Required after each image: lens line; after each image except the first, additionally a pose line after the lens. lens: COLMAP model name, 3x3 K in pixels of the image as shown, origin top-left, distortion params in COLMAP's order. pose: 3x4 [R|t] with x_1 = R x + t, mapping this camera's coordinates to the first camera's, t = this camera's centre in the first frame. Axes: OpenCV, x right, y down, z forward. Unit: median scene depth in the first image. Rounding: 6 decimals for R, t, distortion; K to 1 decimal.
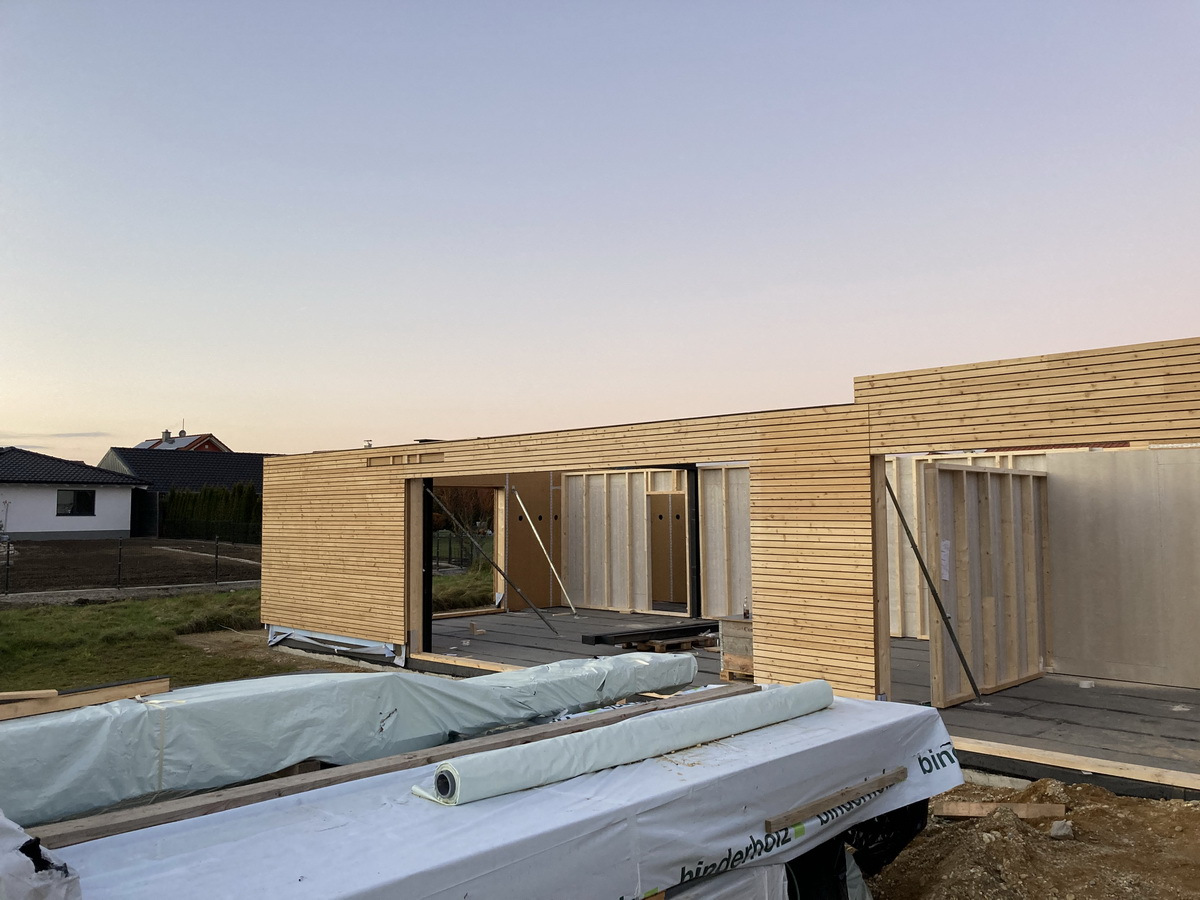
lens RADIAL K [[978.8, 0, 594.0], [0, 978.8, 447.0], [0, 0, 1]] dist [0.045305, -0.044417]
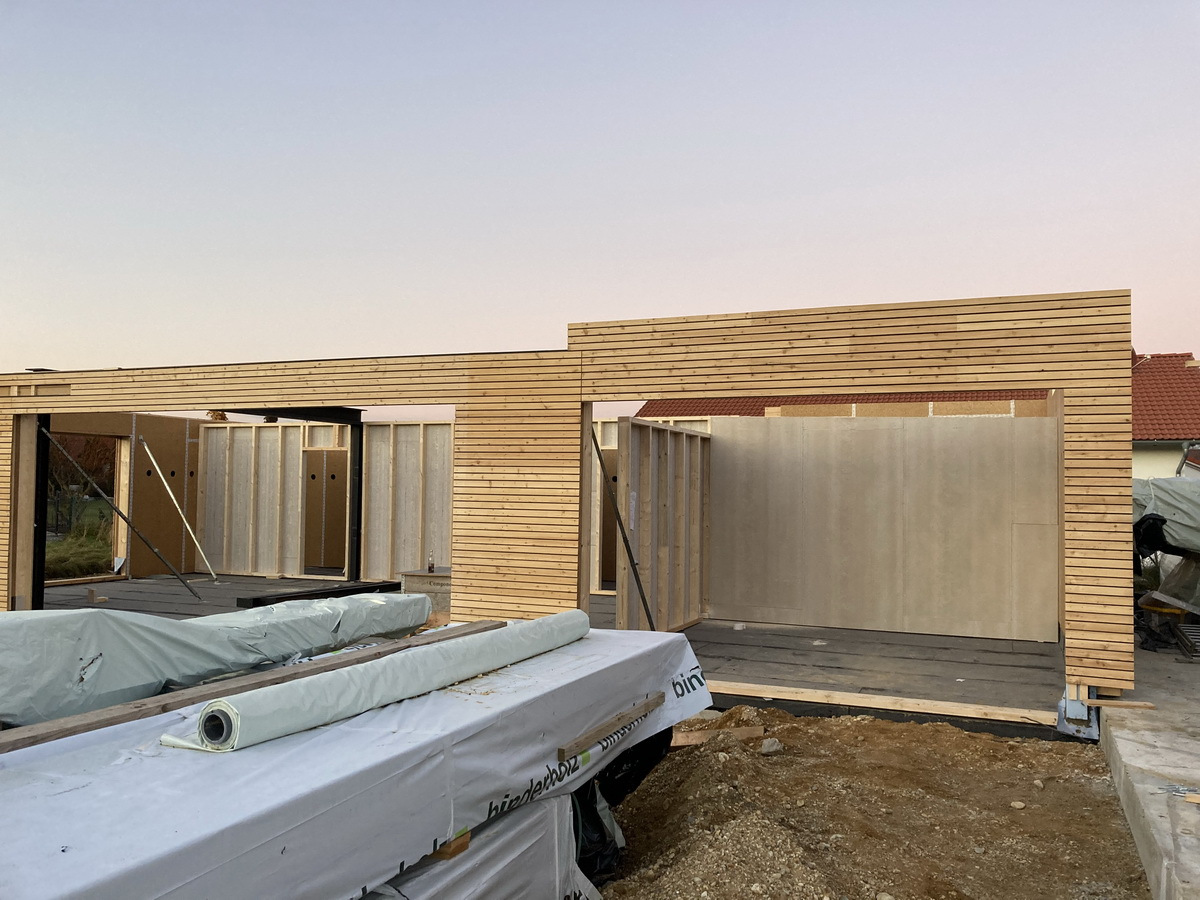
lens RADIAL K [[978.8, 0, 596.4], [0, 978.8, 444.1], [0, 0, 1]] dist [0.045305, -0.044417]
pose [[0.925099, 0.039879, 0.377625, -0.087184], [-0.046885, 0.998856, 0.009375, 0.044825], [-0.376819, -0.026378, 0.925911, 0.072973]]
